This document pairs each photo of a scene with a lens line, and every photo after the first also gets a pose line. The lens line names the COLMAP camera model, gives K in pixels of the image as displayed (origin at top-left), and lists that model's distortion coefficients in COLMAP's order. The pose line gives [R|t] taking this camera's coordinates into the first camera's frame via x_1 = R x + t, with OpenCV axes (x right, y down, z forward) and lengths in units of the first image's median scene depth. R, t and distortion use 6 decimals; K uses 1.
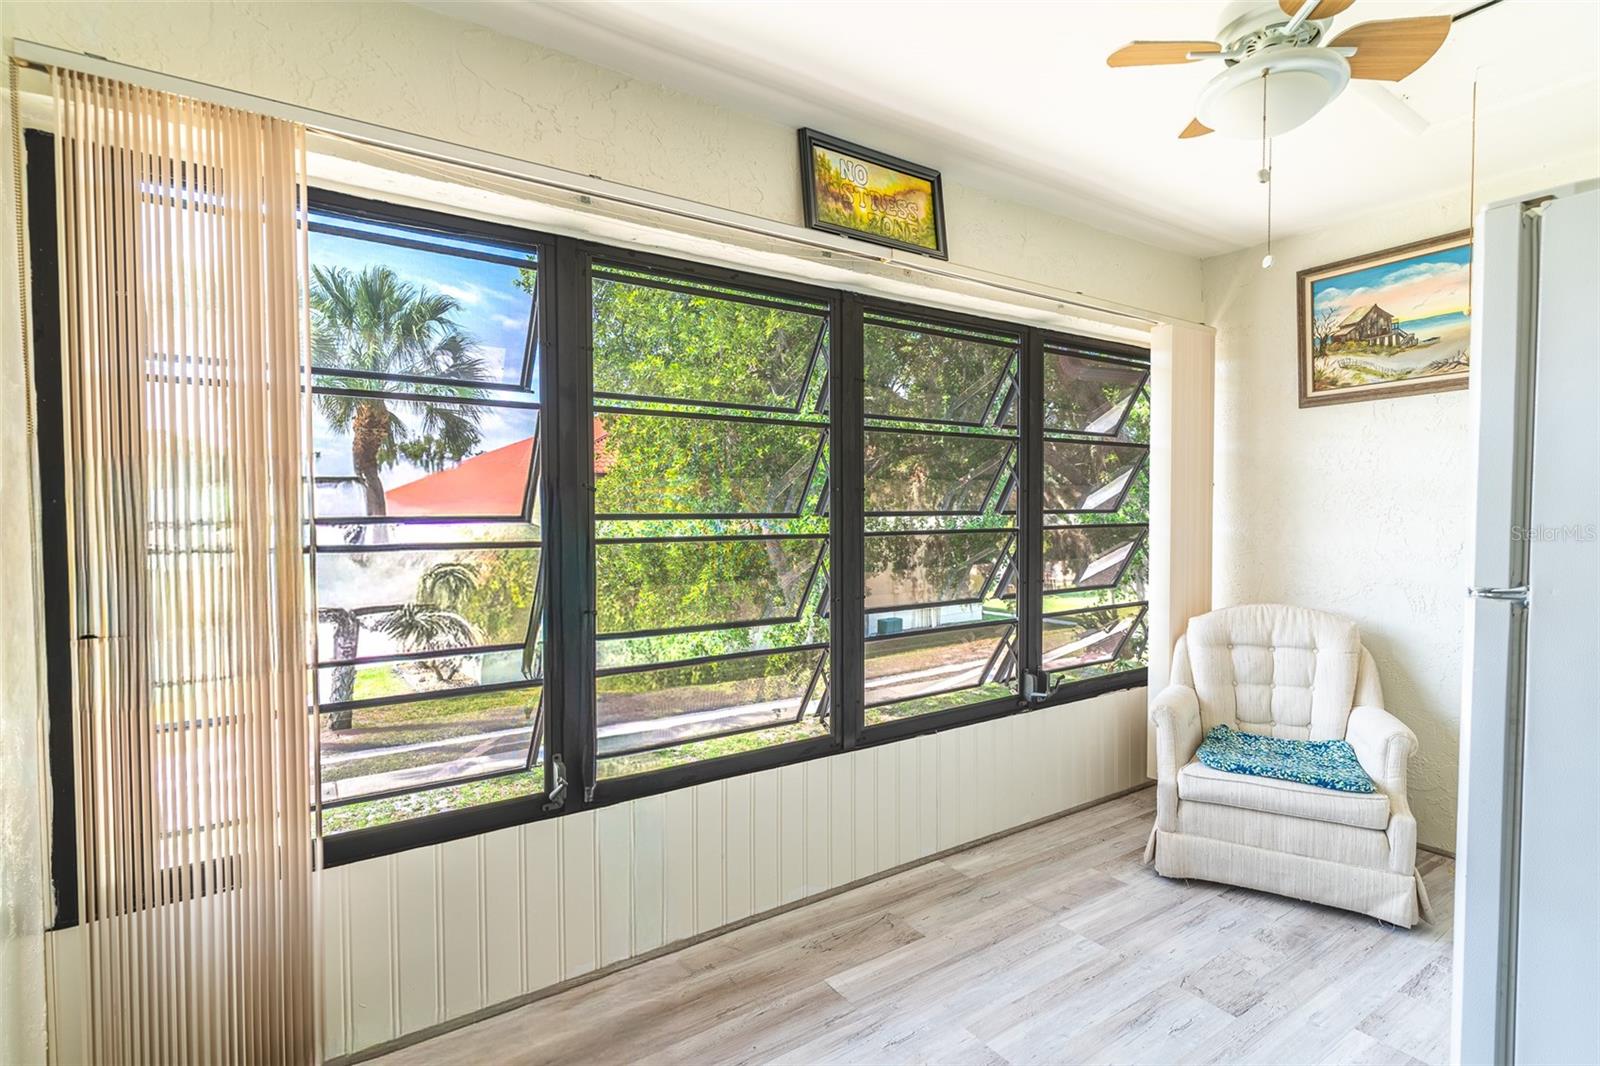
lens RADIAL K [[788.7, 0, 791.0], [0, 788.7, 531.1], [0, 0, 1]] dist [0.013150, -0.000214]
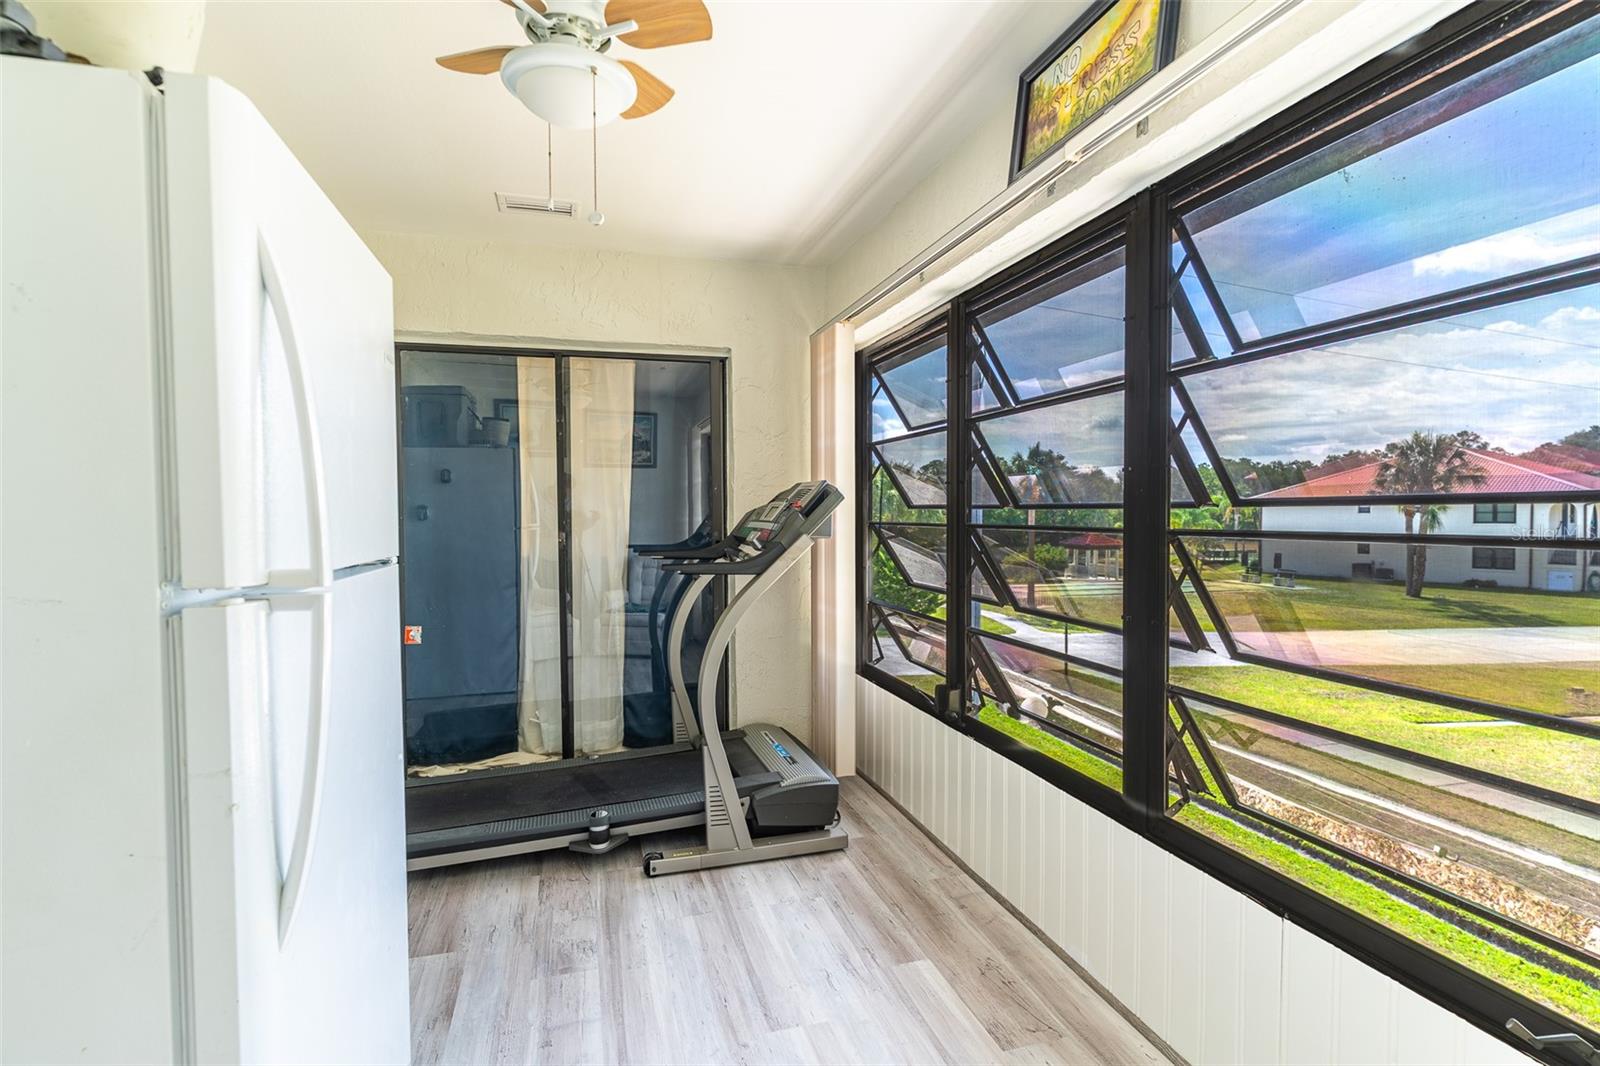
lens RADIAL K [[788.7, 0, 791.0], [0, 788.7, 531.1], [0, 0, 1]] dist [0.013150, -0.000214]
pose [[-0.314068, 0.030972, -0.948895, 0.996464], [-0.029512, 0.998666, 0.042364, -0.017974], [0.948942, 0.041309, -0.312735, 1.076147]]
